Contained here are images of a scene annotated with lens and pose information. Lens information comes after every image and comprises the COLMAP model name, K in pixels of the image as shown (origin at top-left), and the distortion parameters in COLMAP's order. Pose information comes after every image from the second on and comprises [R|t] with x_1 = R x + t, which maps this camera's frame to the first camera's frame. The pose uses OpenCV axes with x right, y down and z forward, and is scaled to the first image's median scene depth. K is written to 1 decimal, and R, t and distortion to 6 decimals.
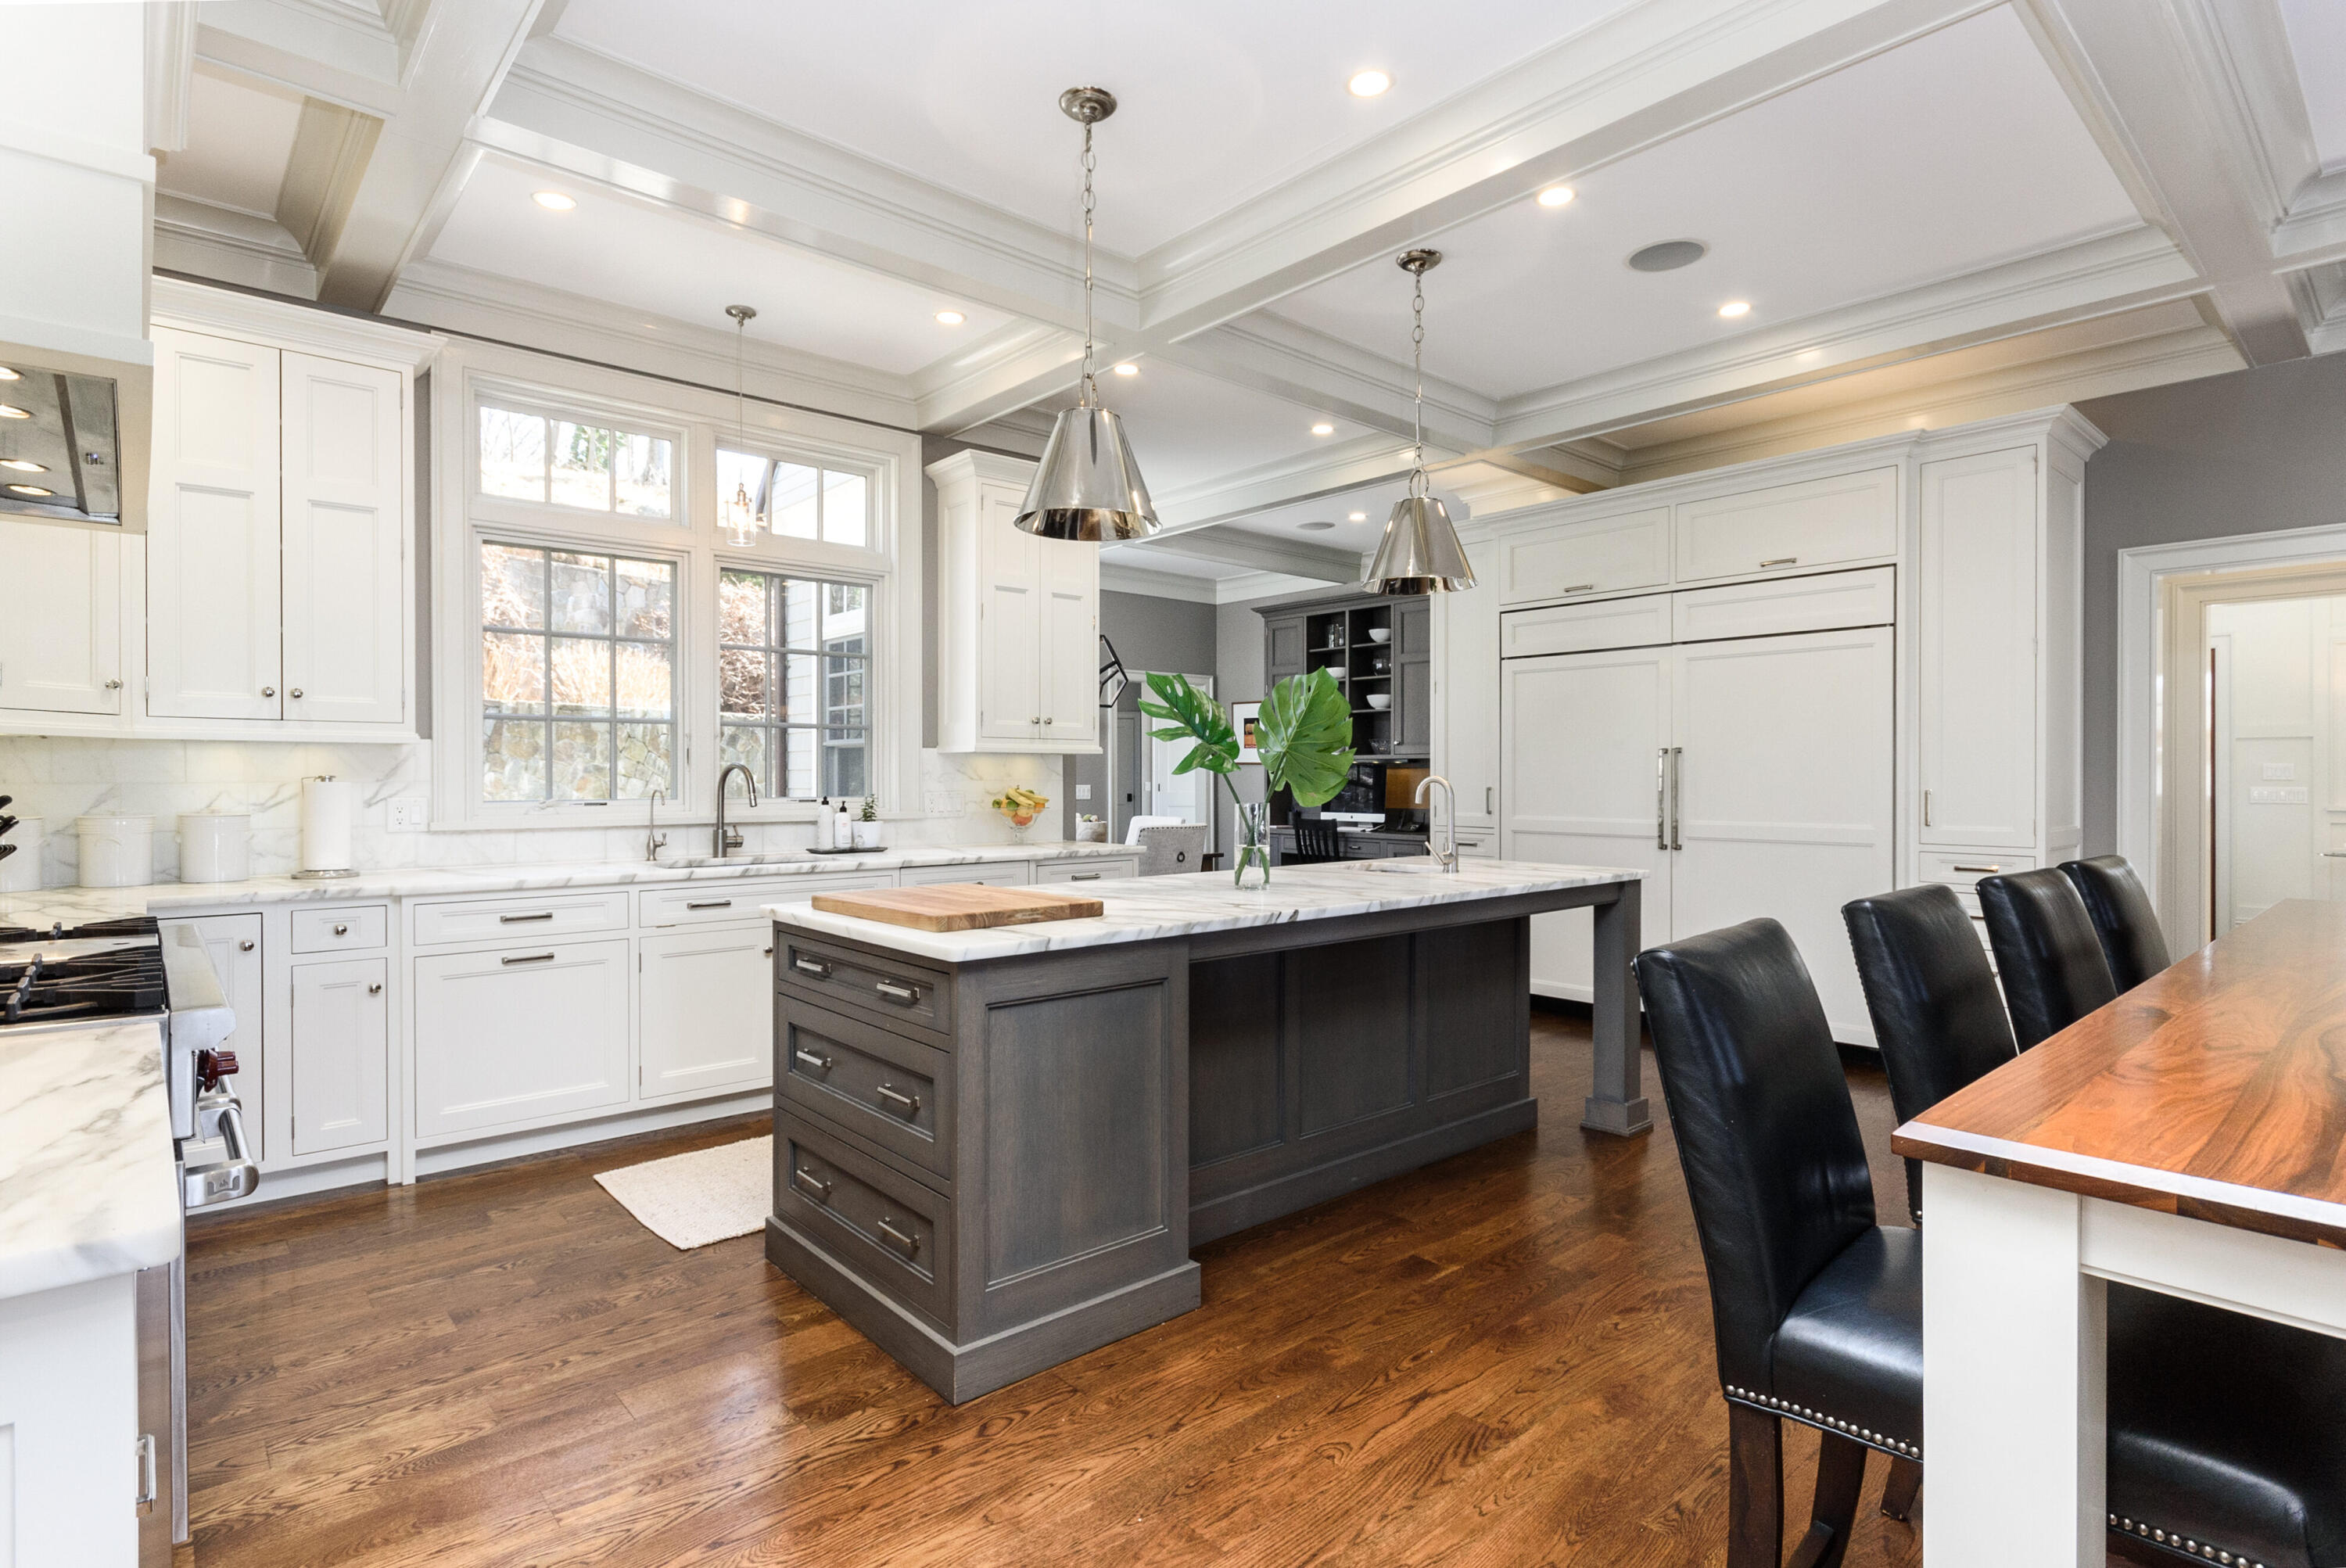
lens RADIAL K [[1168.7, 0, 1173.0], [0, 1168.7, 784.0], [0, 0, 1]] dist [0.000827, 0.000063]
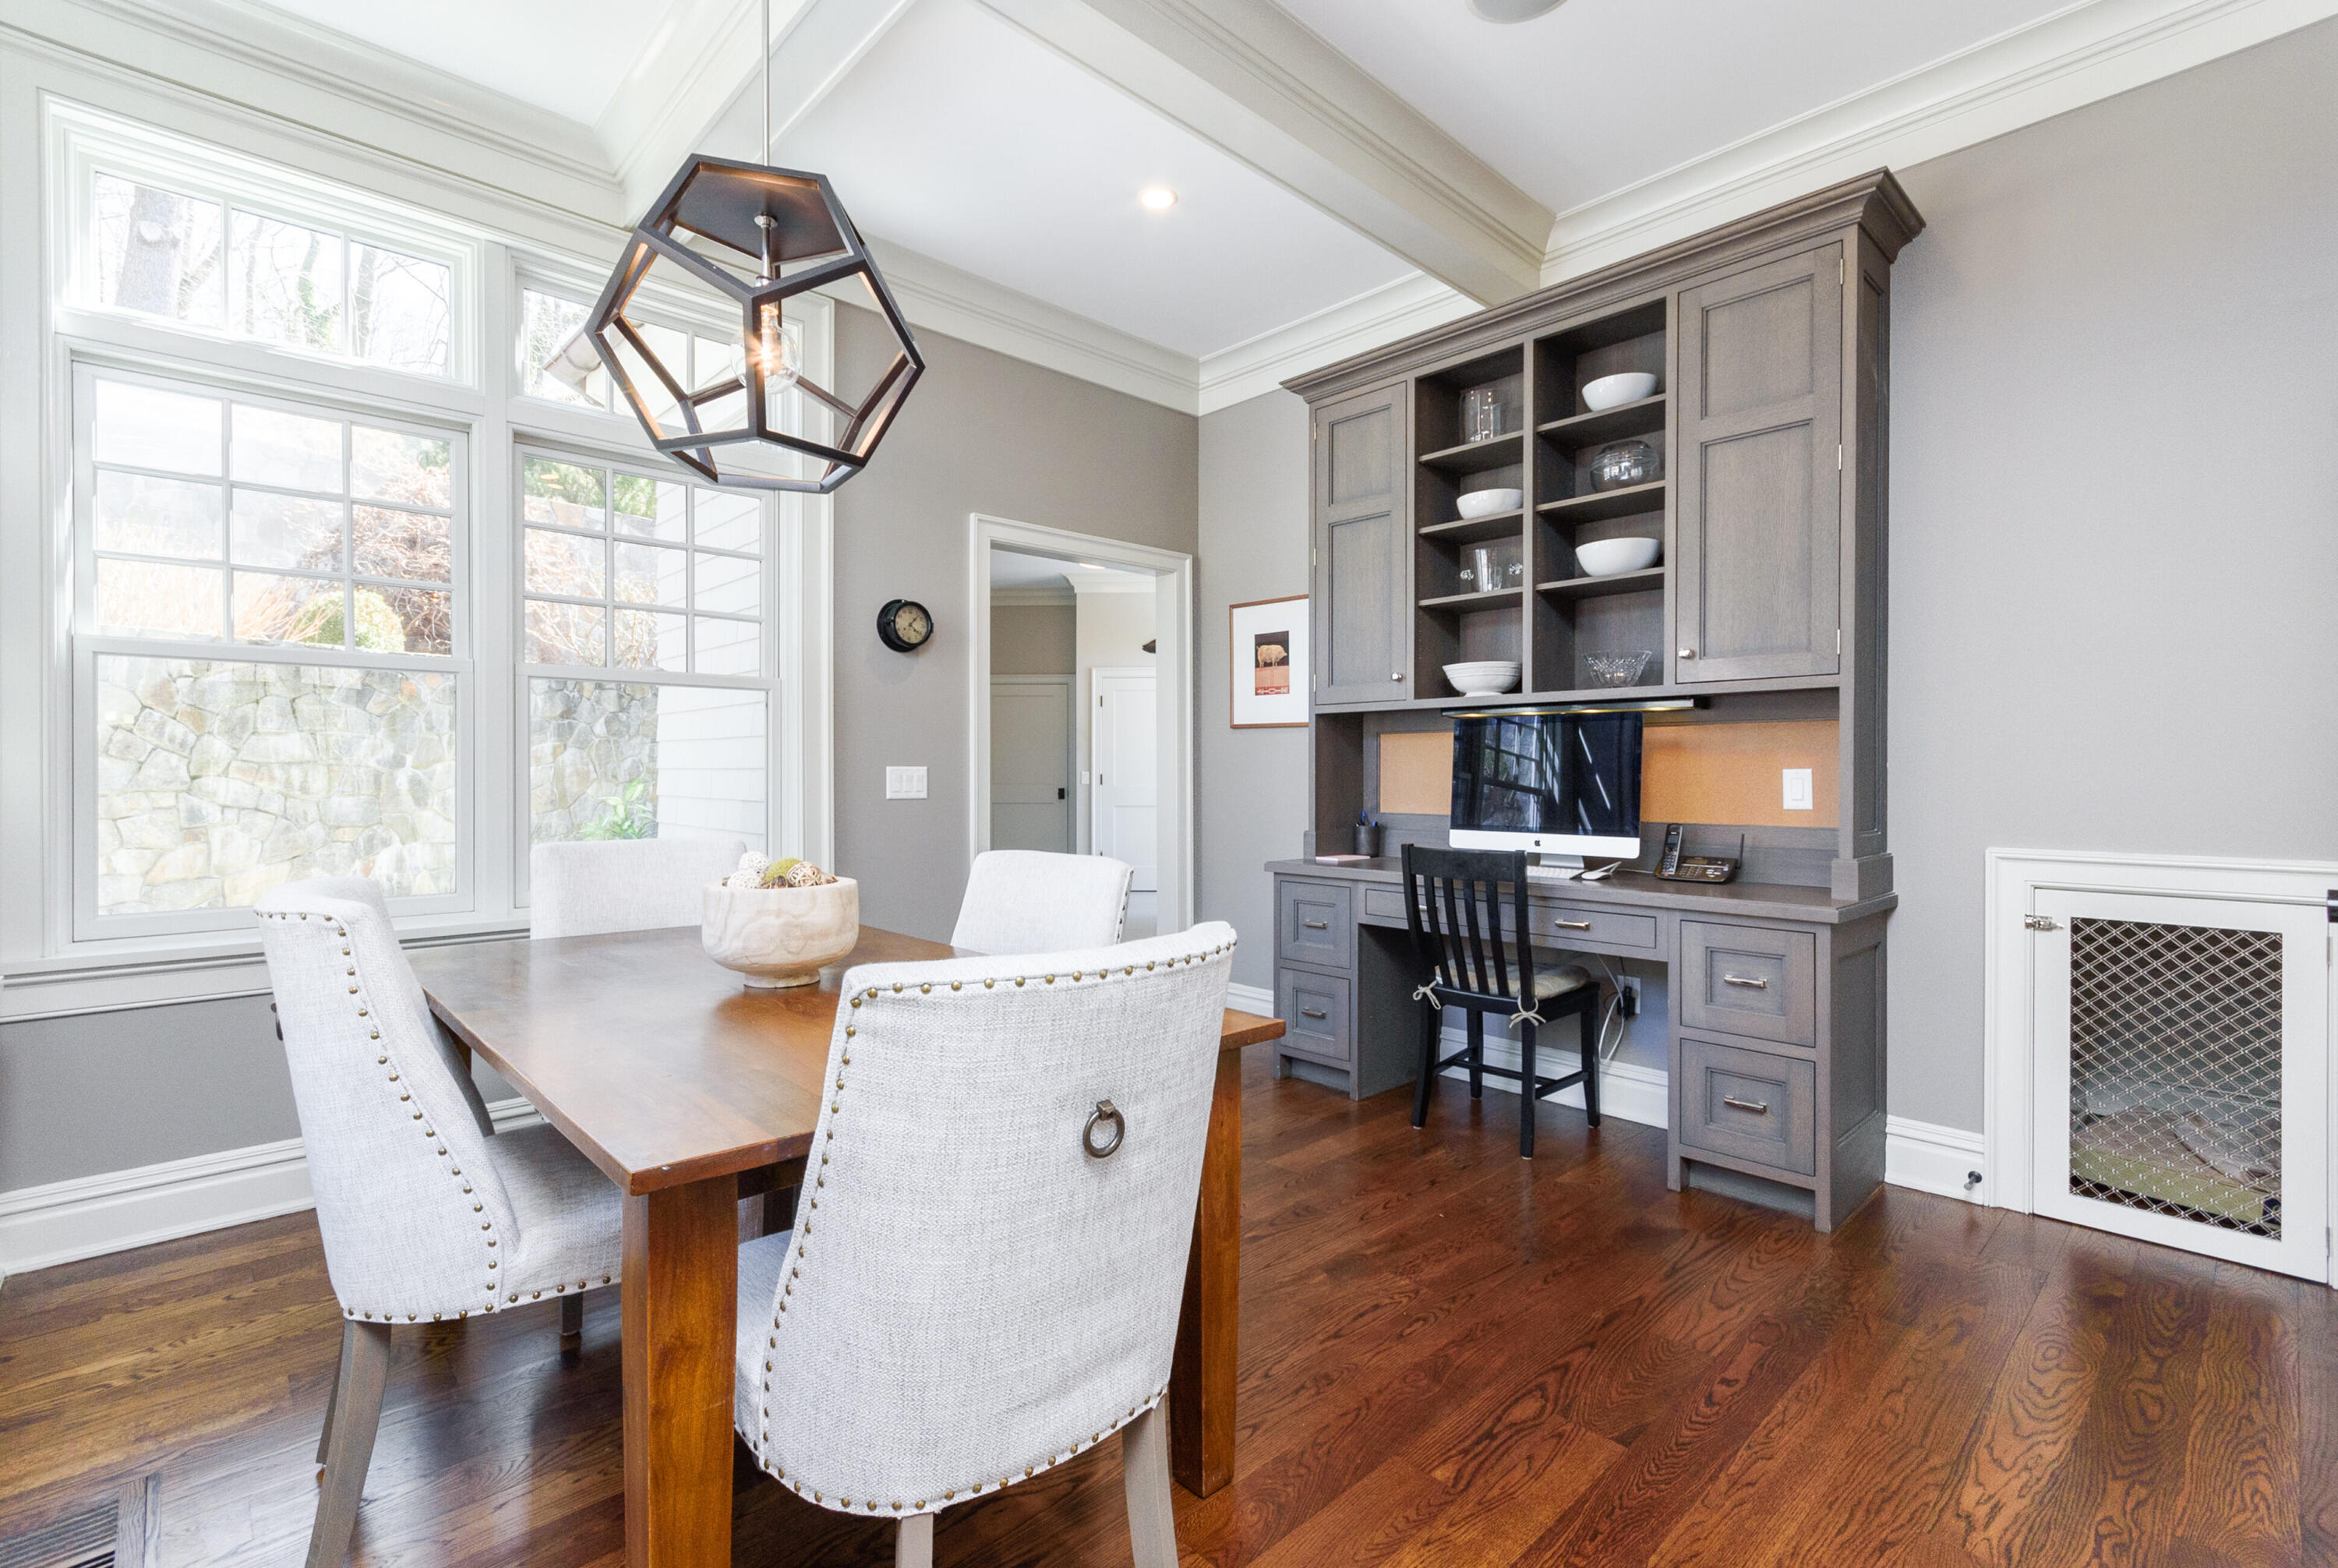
lens RADIAL K [[1059.7, 0, 1169.0], [0, 1059.7, 784.0], [0, 0, 1]] dist [-0.000777, -0.000063]
pose [[0.999468, 0.001636, 0.032558, 0.011118], [-0.001743, 0.999993, 0.003265, 0.006692], [-0.032553, -0.003320, 0.999464, 0.657406]]
